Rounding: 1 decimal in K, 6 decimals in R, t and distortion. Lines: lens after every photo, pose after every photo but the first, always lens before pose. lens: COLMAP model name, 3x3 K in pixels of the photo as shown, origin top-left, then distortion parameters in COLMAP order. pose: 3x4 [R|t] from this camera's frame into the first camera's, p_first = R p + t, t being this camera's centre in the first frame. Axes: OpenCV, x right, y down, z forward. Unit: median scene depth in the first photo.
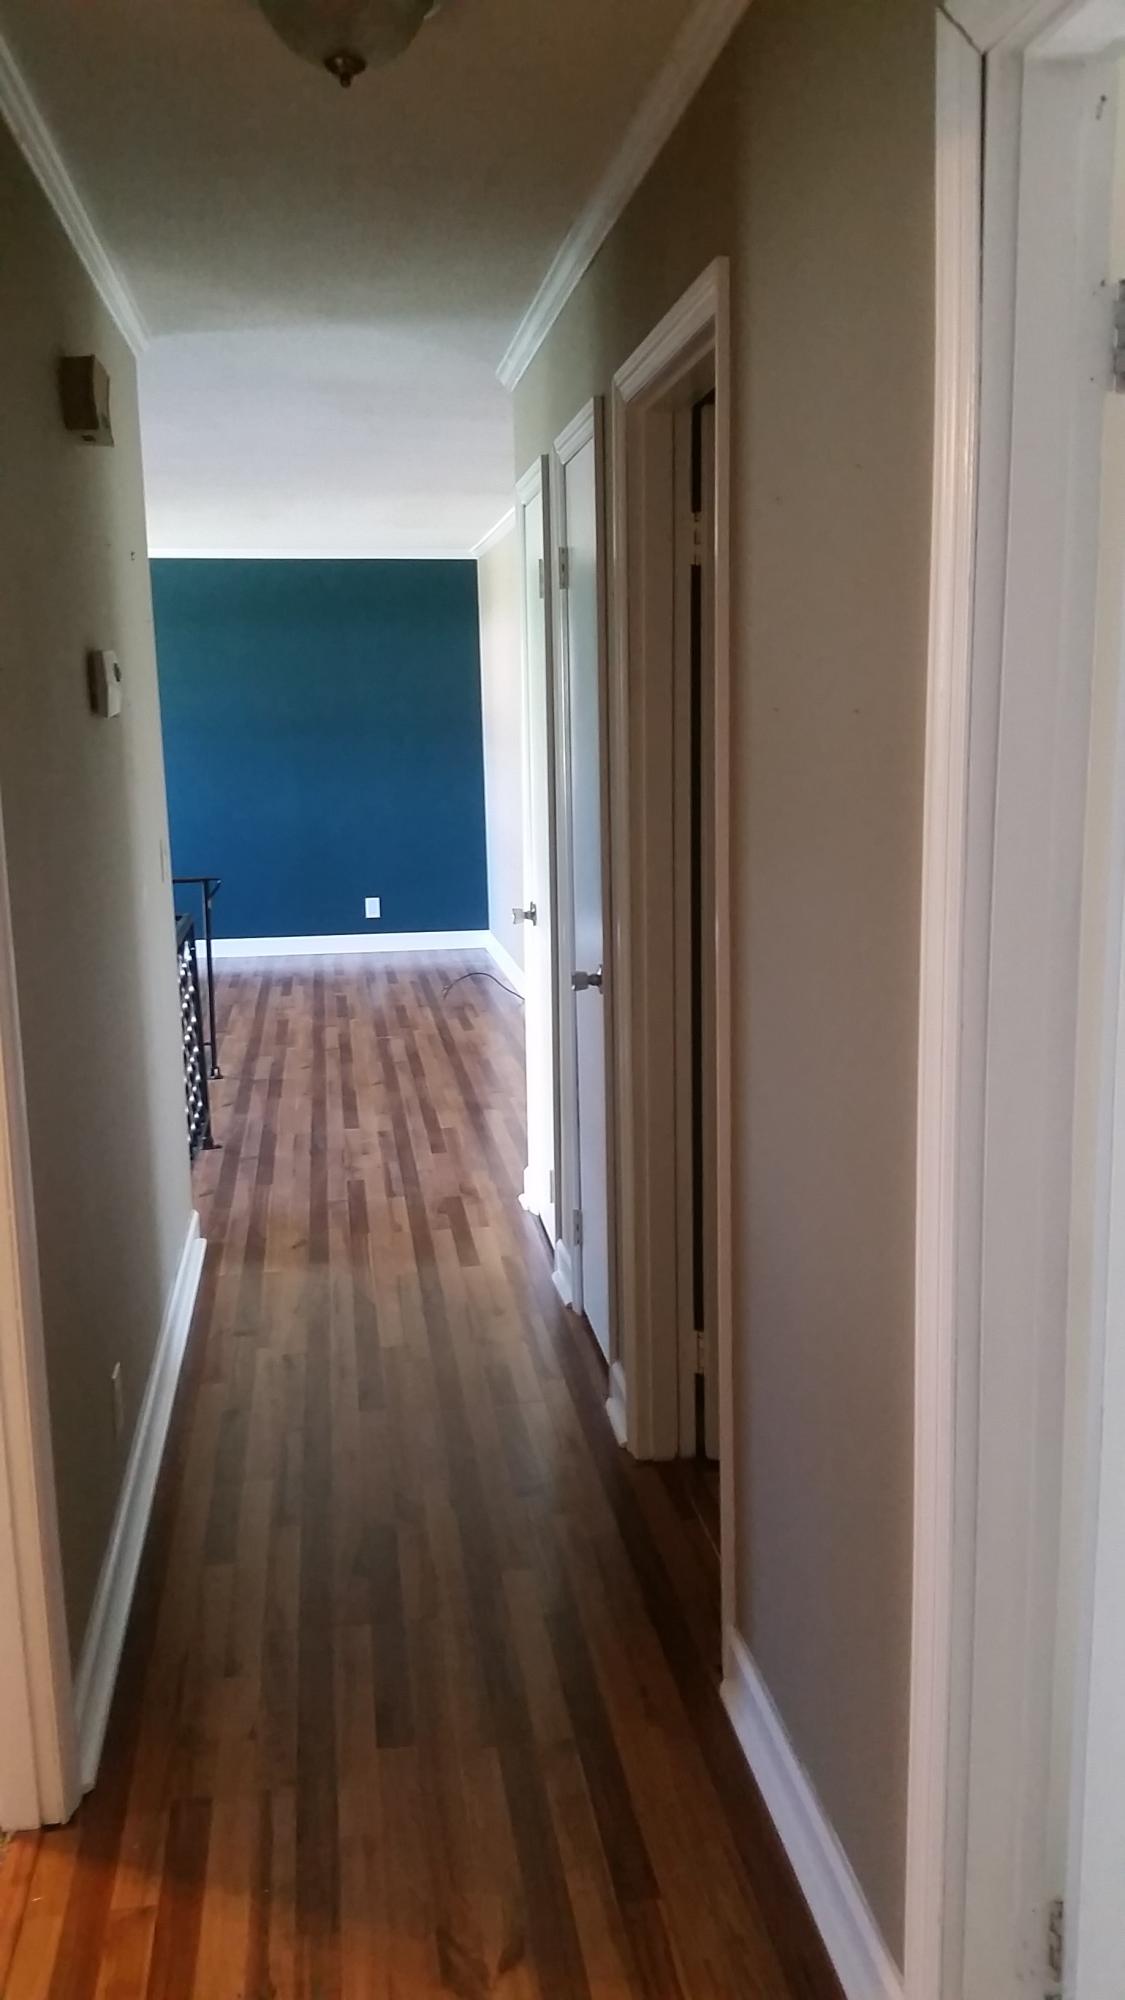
lens RADIAL K [[1679.8, 0, 555.9], [0, 1679.8, 1033.0], [0, 0, 1]] dist [0.049874, -0.000357]
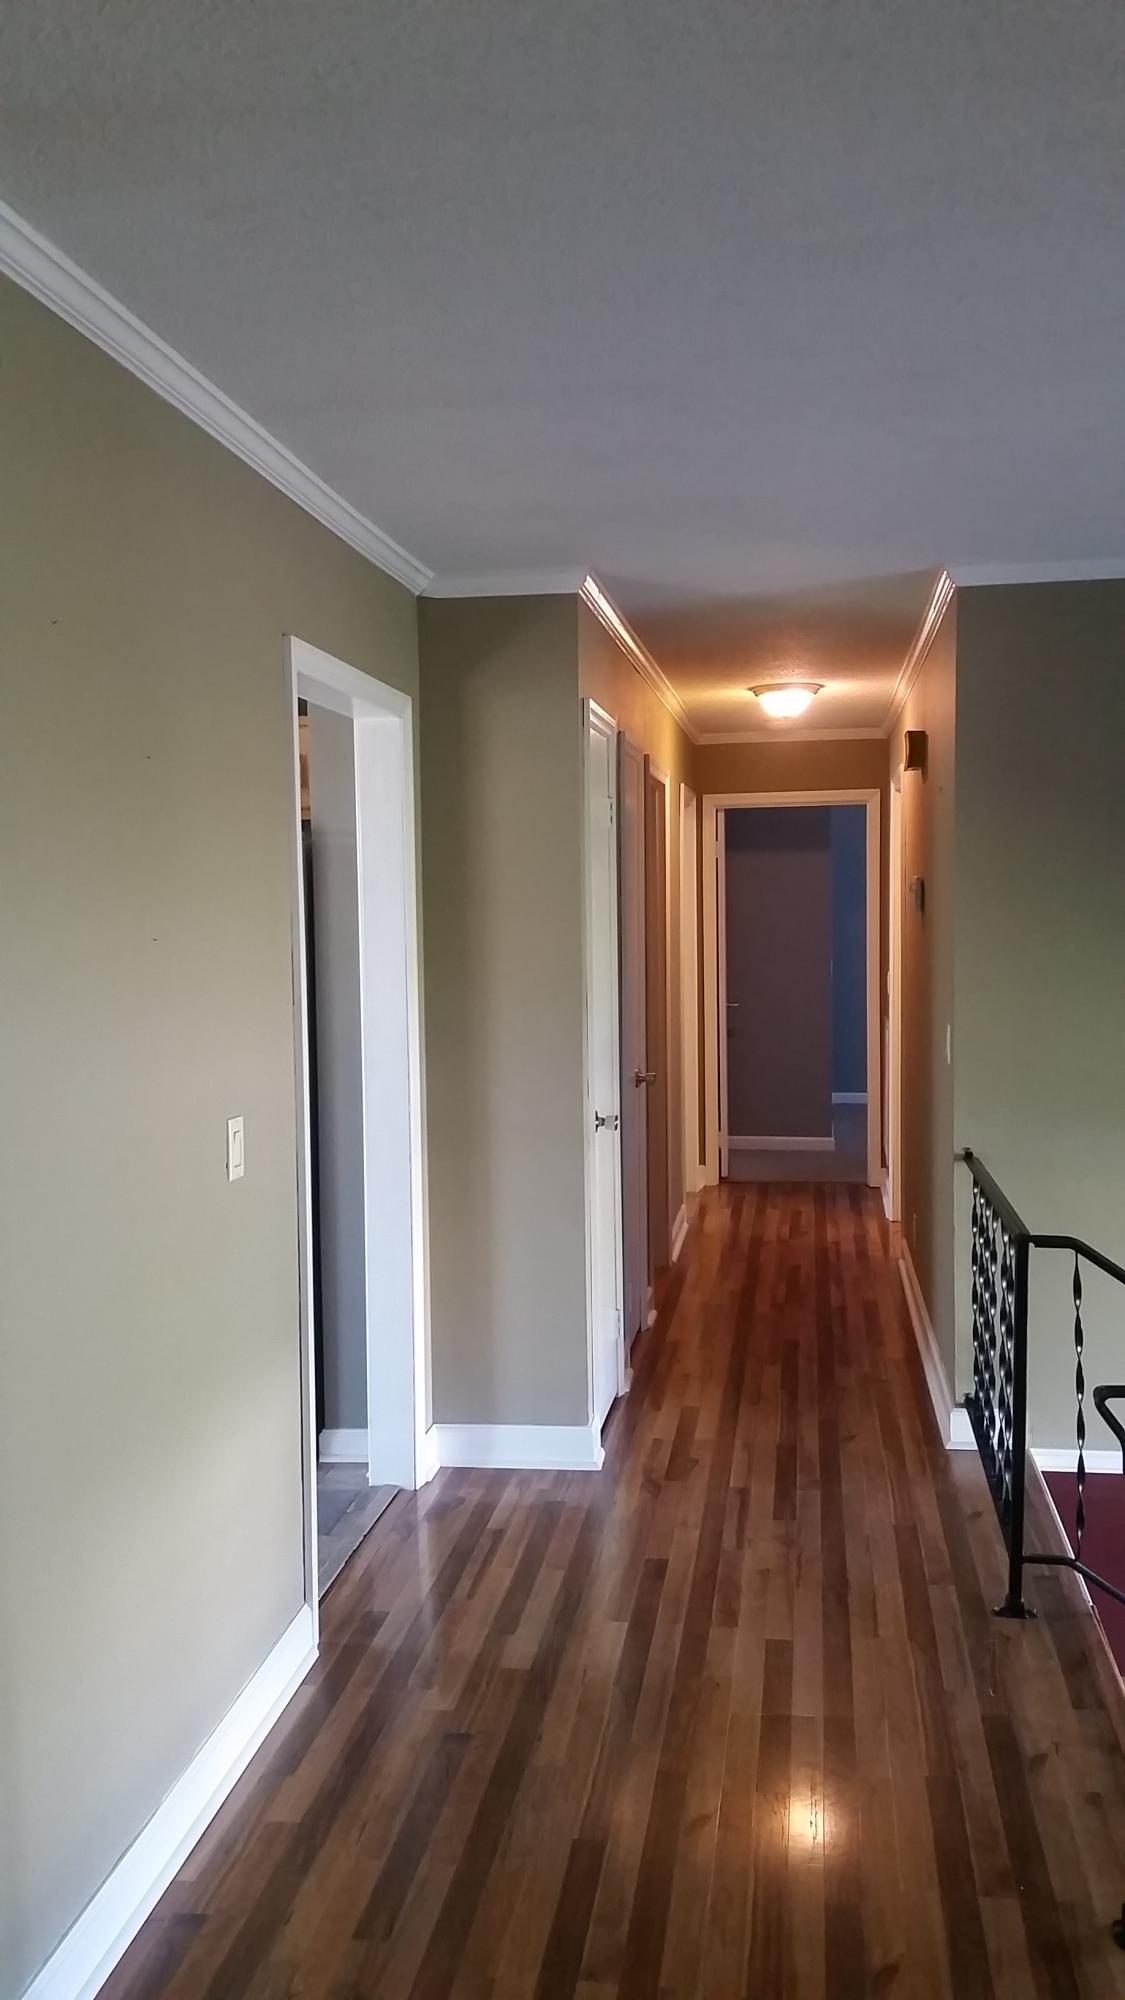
lens RADIAL K [[1647.7, 0, 562.5], [0, 1647.7, 1000.0], [0, 0, 1]] dist [0.113404, -0.260212]
pose [[-0.959455, 0.004813, 0.281820, -0.217636], [0.074740, 0.968407, 0.237913, -0.303839], [-0.271771, 0.249330, -0.929503, 1.535961]]
